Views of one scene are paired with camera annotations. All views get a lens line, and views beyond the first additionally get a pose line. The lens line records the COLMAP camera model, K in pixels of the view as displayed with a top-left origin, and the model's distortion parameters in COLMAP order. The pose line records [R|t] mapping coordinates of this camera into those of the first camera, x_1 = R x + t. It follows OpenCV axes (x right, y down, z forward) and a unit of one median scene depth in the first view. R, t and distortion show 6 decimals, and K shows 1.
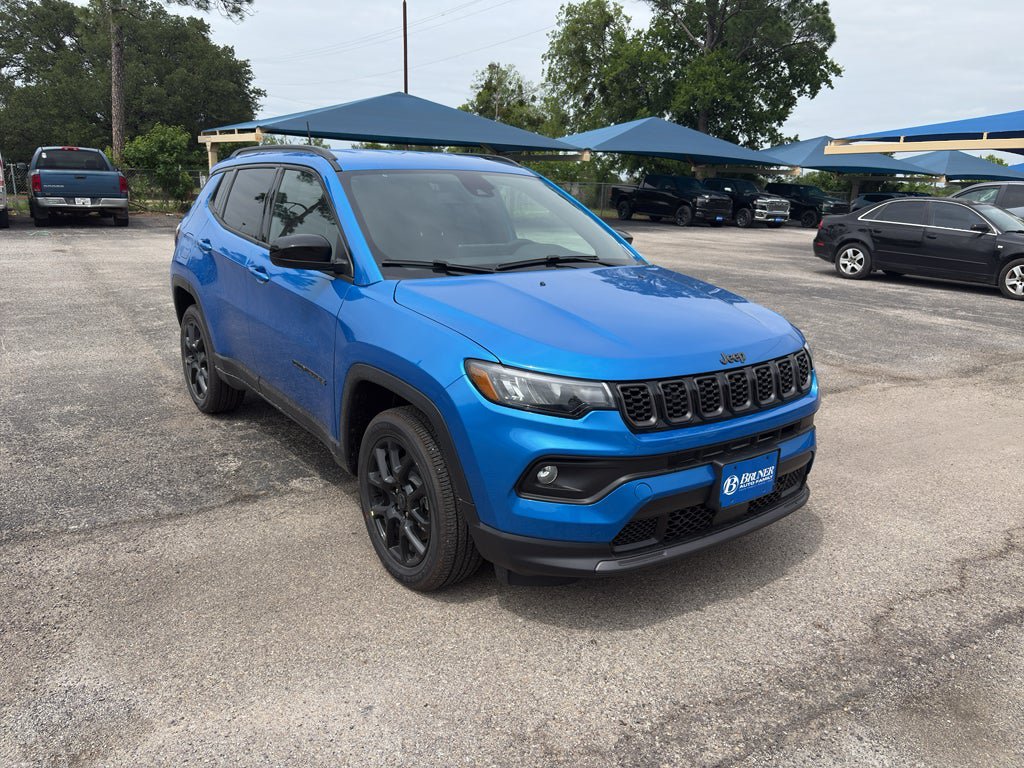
lens RADIAL K [[703.8, 0, 521.2], [0, 703.8, 374.0], [0, 0, 1]] dist [0.036498, -0.028346]
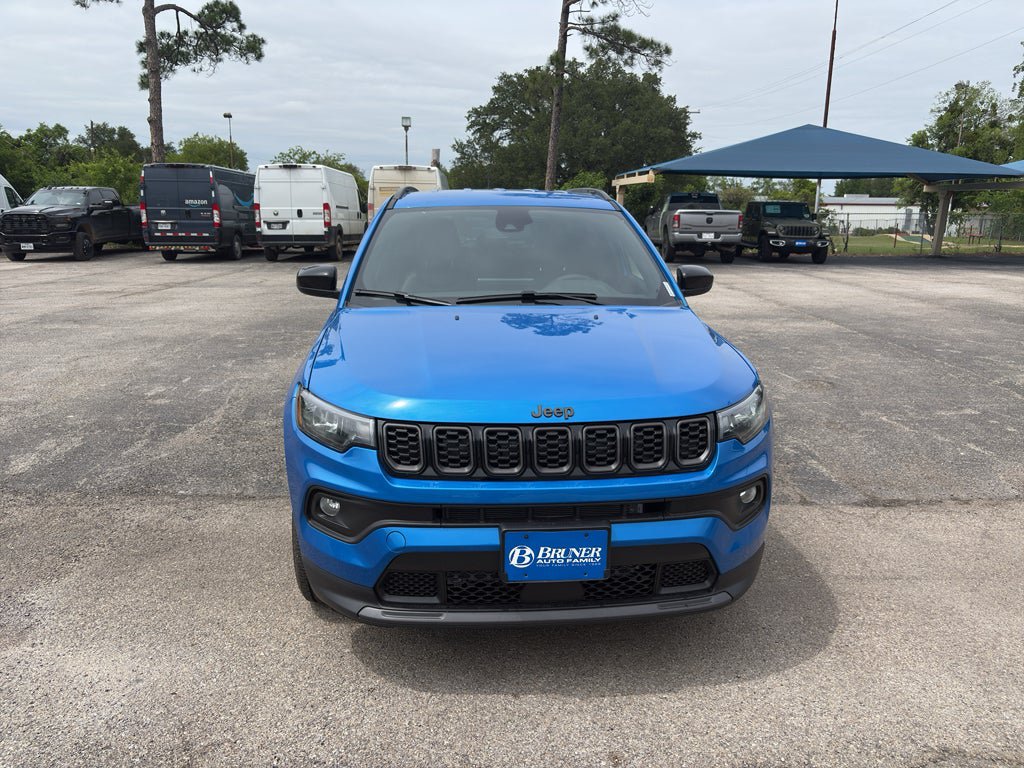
lens RADIAL K [[703.8, 0, 521.2], [0, 703.8, 374.0], [0, 0, 1]] dist [0.036498, -0.028346]
pose [[0.870539, 0.084784, -0.484740, 0.694888], [-0.108364, 0.993894, -0.020773, -0.047256], [0.480019, 0.070612, 0.874411, 0.226372]]
